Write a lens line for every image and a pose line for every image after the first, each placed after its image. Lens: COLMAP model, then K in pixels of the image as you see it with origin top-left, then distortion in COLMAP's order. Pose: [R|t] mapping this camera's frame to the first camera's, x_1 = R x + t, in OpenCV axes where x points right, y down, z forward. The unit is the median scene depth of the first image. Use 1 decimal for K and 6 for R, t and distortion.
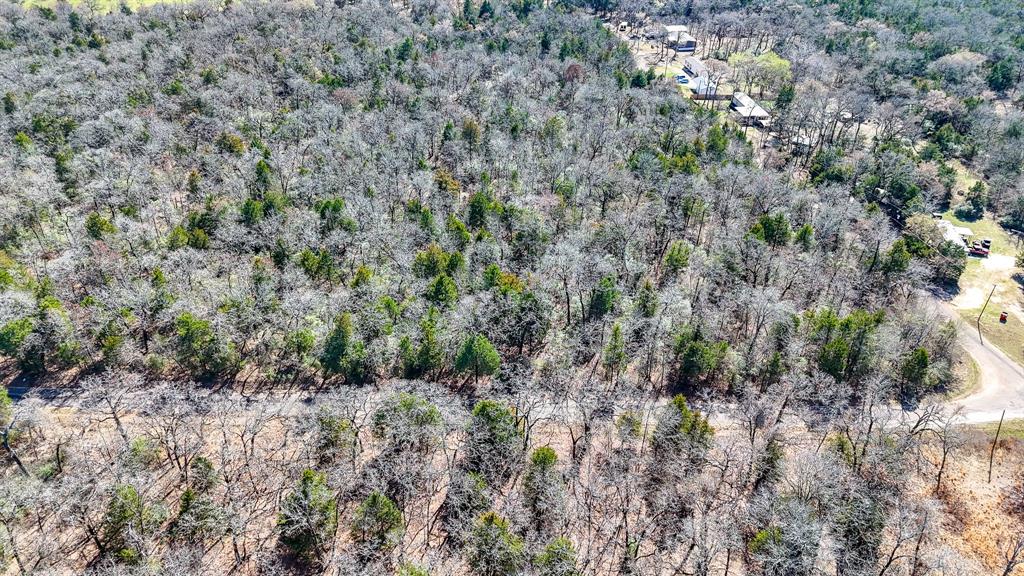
lens RADIAL K [[745.2, 0, 512.0], [0, 745.2, 288.0], [0, 0, 1]] dist [0.071967, -0.062886]
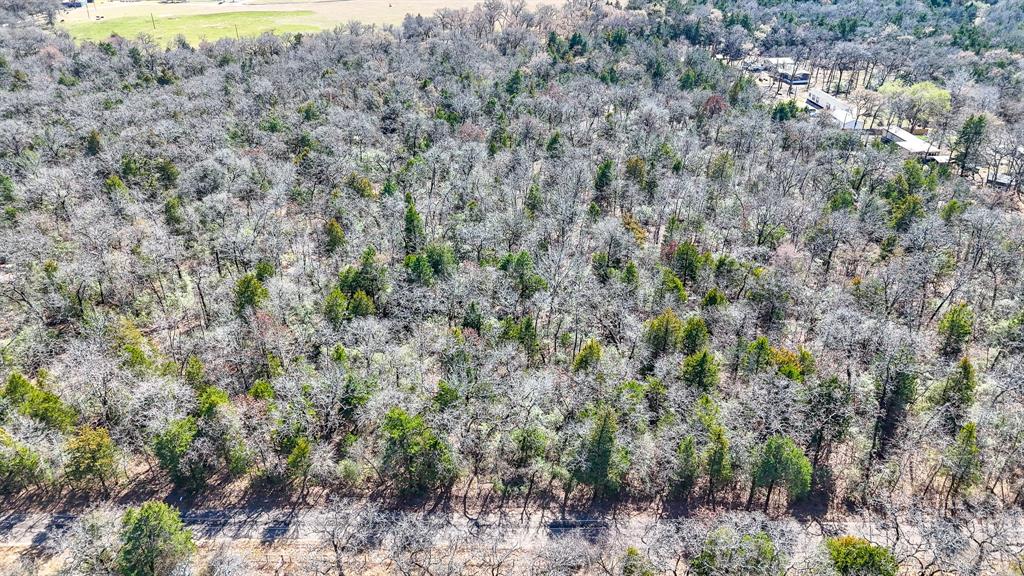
lens RADIAL K [[745.2, 0, 512.0], [0, 745.2, 288.0], [0, 0, 1]] dist [0.071967, -0.062886]
pose [[0.999983, -0.005350, 0.002338, -0.208107], [0.005470, 0.998492, -0.054623, -0.029686], [-0.002042, 0.054635, 0.998504, 0.158272]]
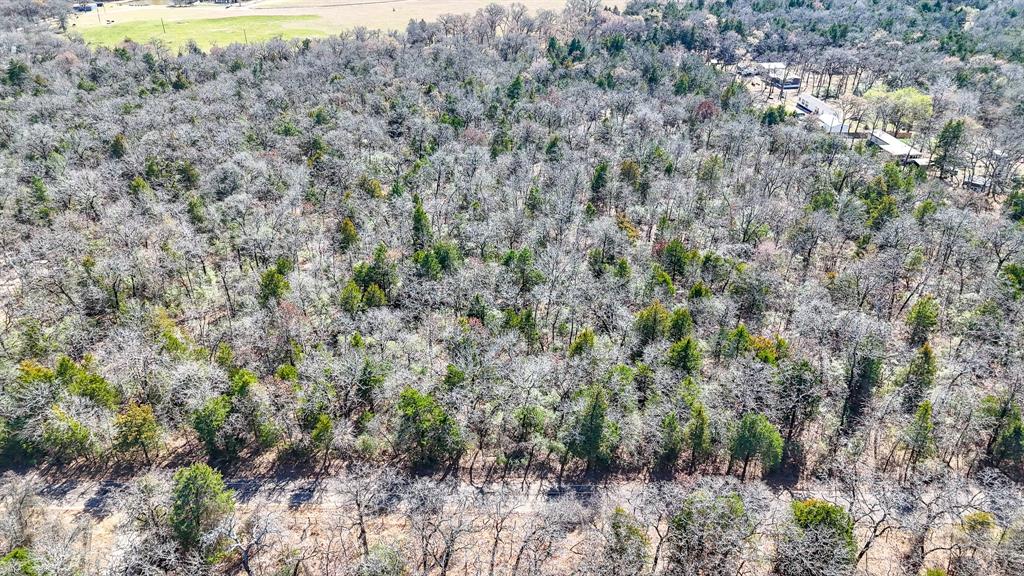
lens RADIAL K [[745.2, 0, 512.0], [0, 745.2, 288.0], [0, 0, 1]] dist [0.071967, -0.062886]
pose [[0.999987, -0.004739, 0.001722, -0.209094], [0.004826, 0.998492, -0.054681, -0.020709], [-0.001460, 0.054689, 0.998502, 0.103624]]
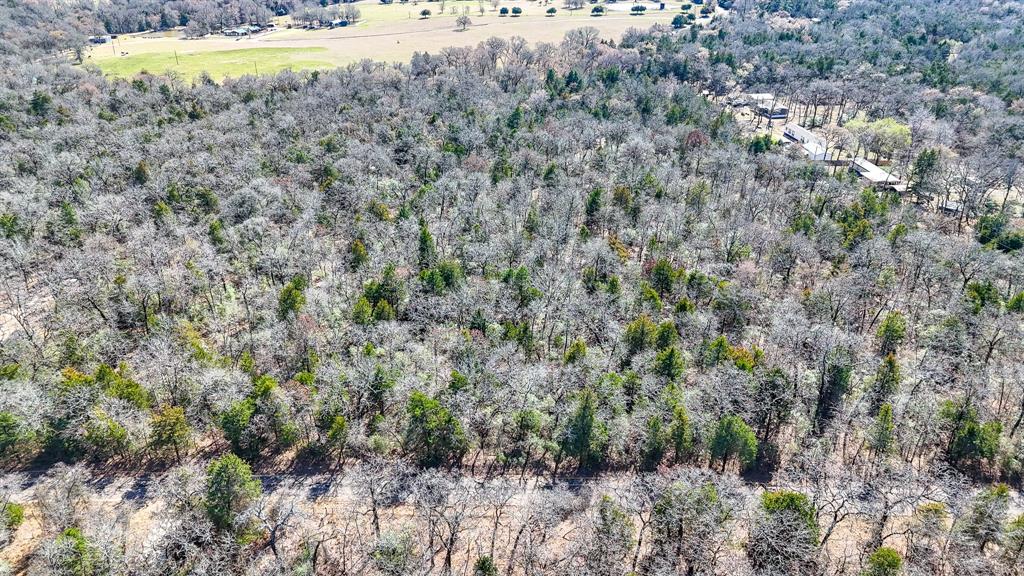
lens RADIAL K [[745.2, 0, 512.0], [0, 745.2, 288.0], [0, 0, 1]] dist [0.071967, -0.062886]
pose [[0.999992, -0.003901, 0.001277, -0.207773], [0.003999, 0.996032, -0.088908, -0.007017], [-0.000925, 0.088912, 0.996039, 0.047198]]
